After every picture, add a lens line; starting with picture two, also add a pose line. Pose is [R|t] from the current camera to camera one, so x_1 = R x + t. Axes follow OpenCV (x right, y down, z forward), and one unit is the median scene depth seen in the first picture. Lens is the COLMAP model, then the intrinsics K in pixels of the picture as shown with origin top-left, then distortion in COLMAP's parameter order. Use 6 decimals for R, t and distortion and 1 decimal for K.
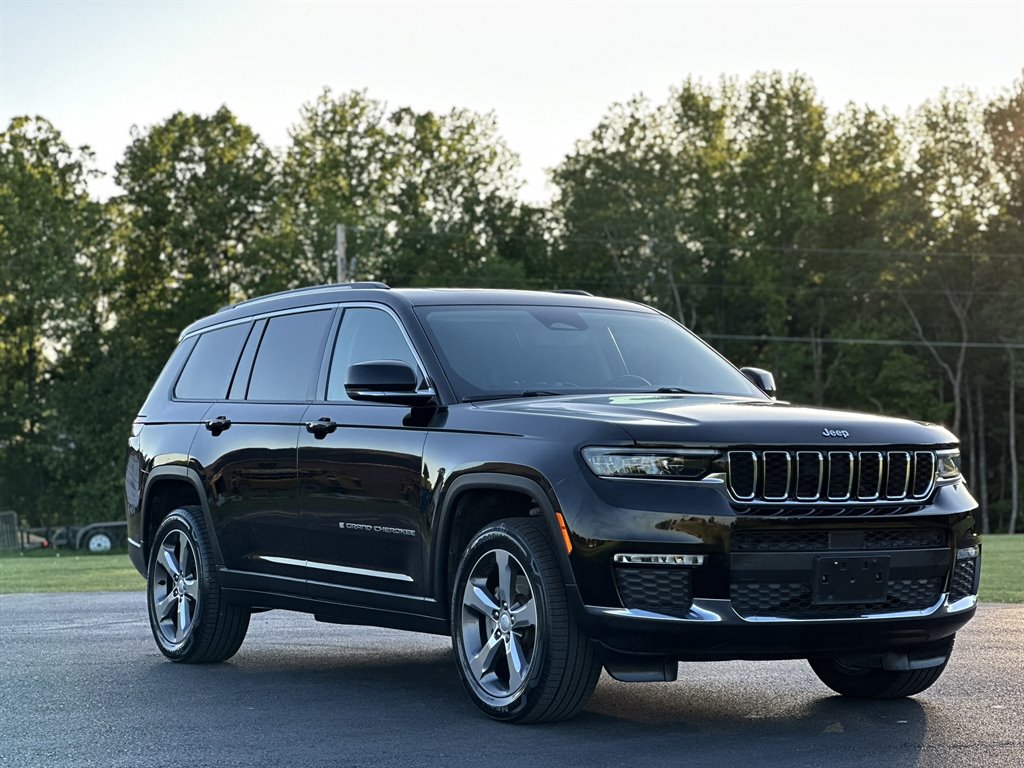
lens RADIAL K [[2292.0, 0, 505.2], [0, 2292.0, 373.3], [0, 0, 1]] dist [0.206121, 0.000000]
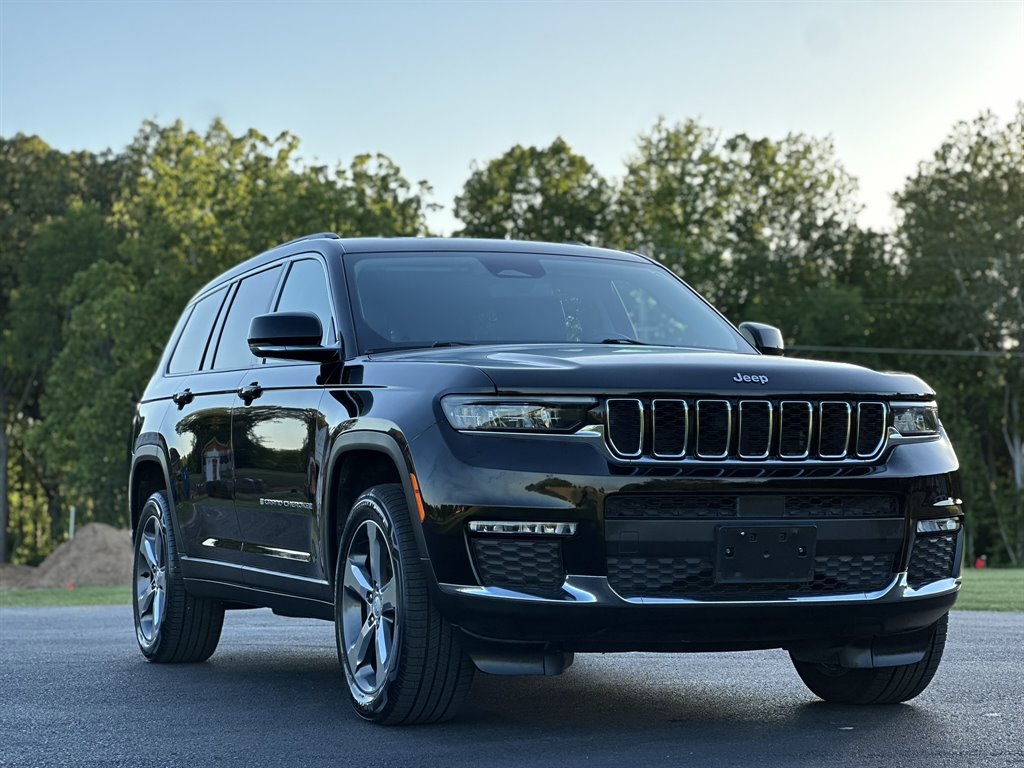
lens RADIAL K [[2292.0, 0, 520.9], [0, 2292.0, 382.8], [0, 0, 1]] dist [0.206121, 0.000000]
pose [[0.988651, -0.008072, -0.150012, 0.160720], [0.006450, 0.999915, -0.011300, 0.031417], [0.150091, 0.010204, 0.988620, 0.144899]]
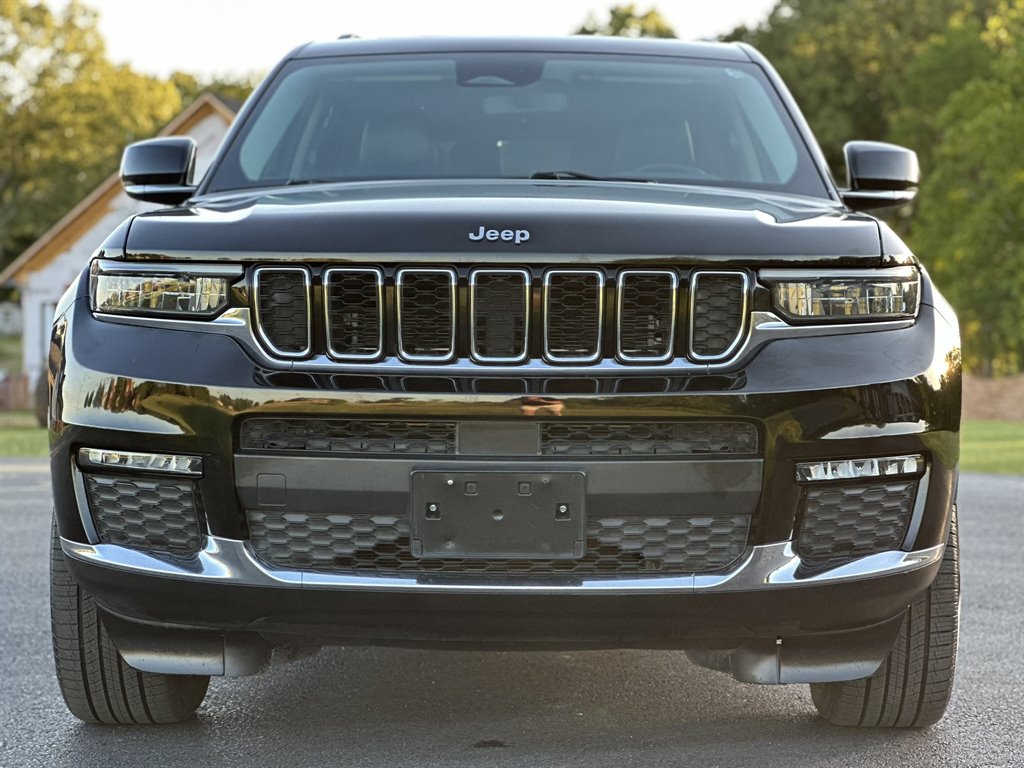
lens RADIAL K [[2292.0, 0, 518.8], [0, 2292.0, 387.1], [0, 0, 1]] dist [0.206121, 0.000000]
pose [[0.855596, 0.025634, -0.517010, 0.362511], [0.008724, 0.997917, 0.063915, 0.023456], [0.517571, -0.059196, 0.853590, 0.477830]]
